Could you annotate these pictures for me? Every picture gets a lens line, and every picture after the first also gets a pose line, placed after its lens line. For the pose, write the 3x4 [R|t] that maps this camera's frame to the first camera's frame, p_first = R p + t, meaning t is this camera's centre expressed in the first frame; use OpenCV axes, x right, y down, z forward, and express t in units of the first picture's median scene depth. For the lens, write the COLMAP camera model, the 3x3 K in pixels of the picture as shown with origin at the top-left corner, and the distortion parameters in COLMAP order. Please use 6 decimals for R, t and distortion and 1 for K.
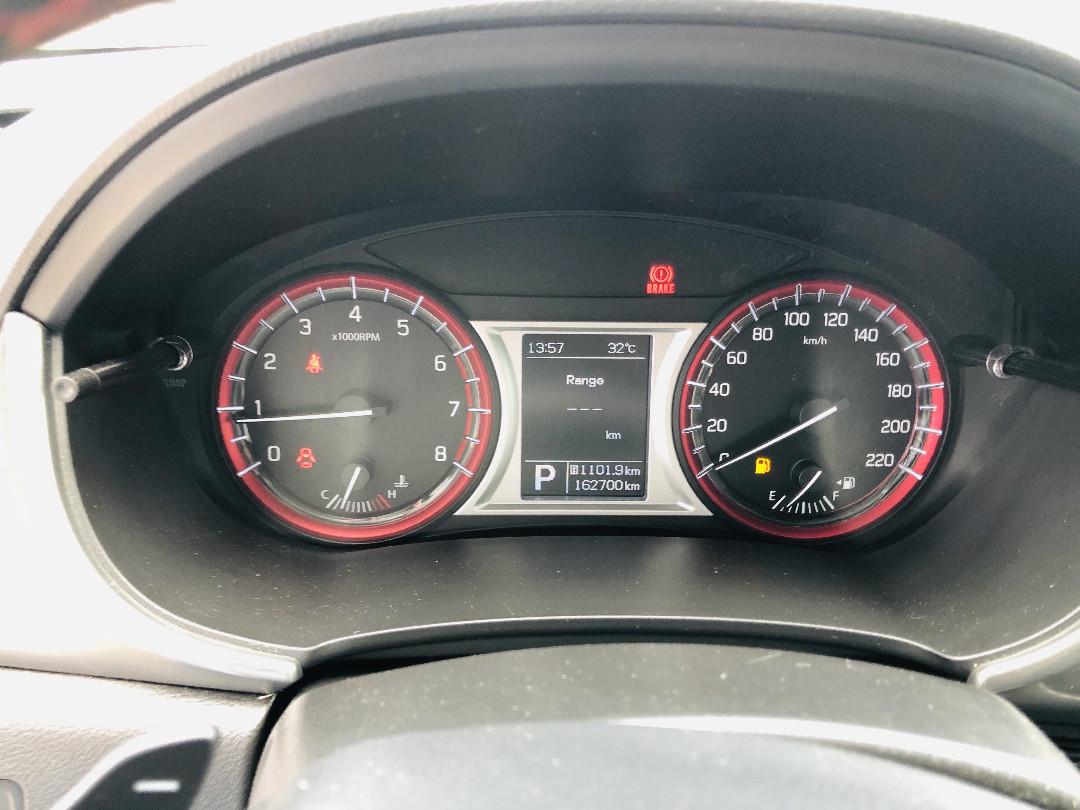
lens RADIAL K [[898.5, 0, 536.7], [0, 898.5, 408.0], [0, 0, 1]] dist [0.032520, -0.039872]
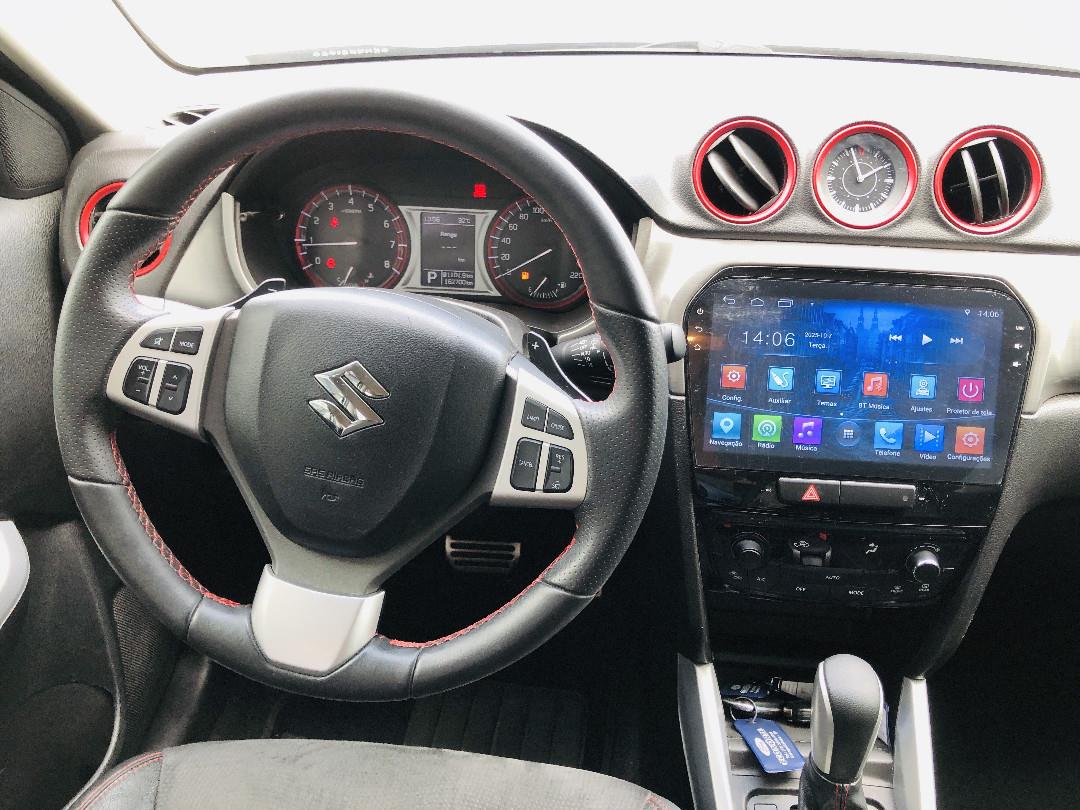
lens RADIAL K [[898.5, 0, 537.7], [0, 898.5, 407.3], [0, 0, 1]] dist [0.032520, -0.039872]
pose [[0.993277, 0.053594, -0.102604, 0.551976], [-0.047209, 0.996854, 0.063673, 0.258896], [0.105694, -0.058401, 0.992682, -1.324426]]
